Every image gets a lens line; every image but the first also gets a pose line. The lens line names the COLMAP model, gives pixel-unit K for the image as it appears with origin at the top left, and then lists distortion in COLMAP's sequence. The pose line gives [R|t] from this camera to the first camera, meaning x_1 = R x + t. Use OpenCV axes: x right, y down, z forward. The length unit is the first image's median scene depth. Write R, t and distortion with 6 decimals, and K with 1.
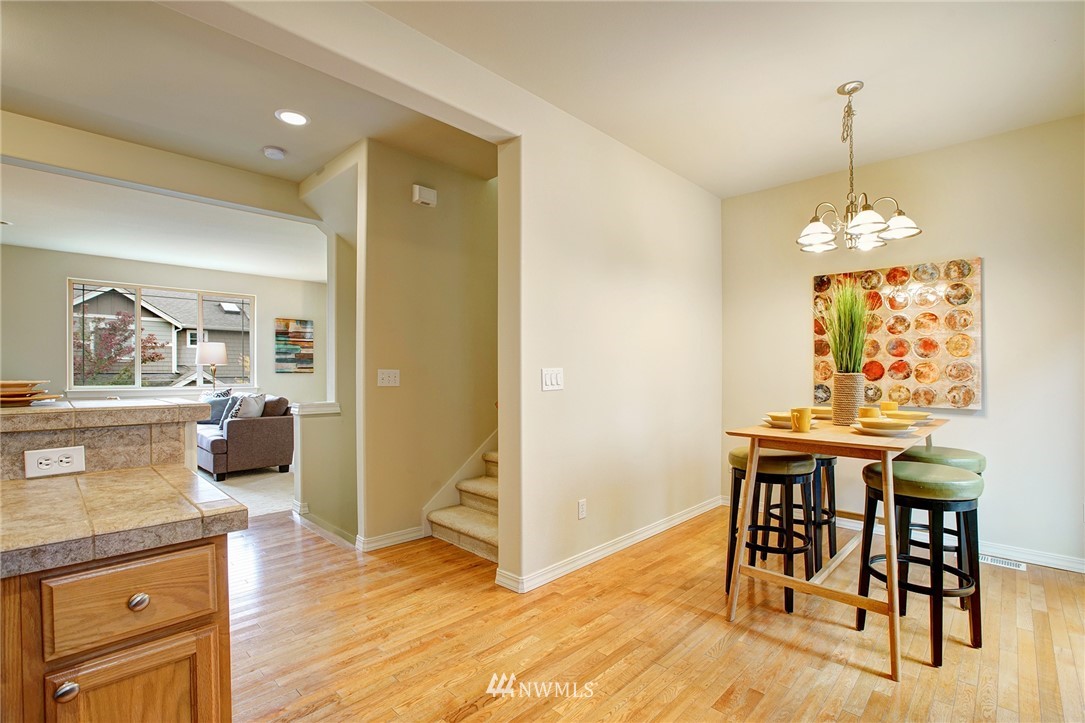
lens RADIAL K [[503.5, 0, 522.3], [0, 503.5, 374.6], [0, 0, 1]] dist [-0.026596, 0.001061]
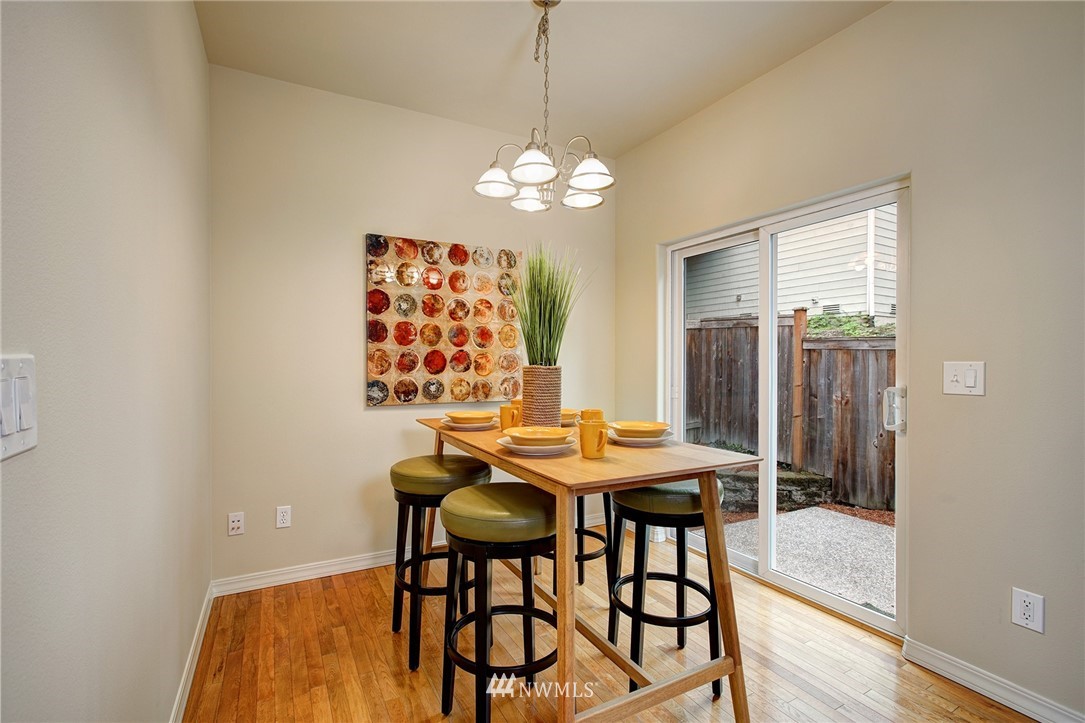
lens RADIAL K [[503.5, 0, 542.2], [0, 503.5, 359.4], [0, 0, 1]] dist [-0.026596, 0.001061]
pose [[0.270521, 0.003672, 0.962707, -0.061427], [0.007330, 0.999956, -0.005874, -0.005910], [-0.962686, 0.008645, 0.270482, 0.618708]]
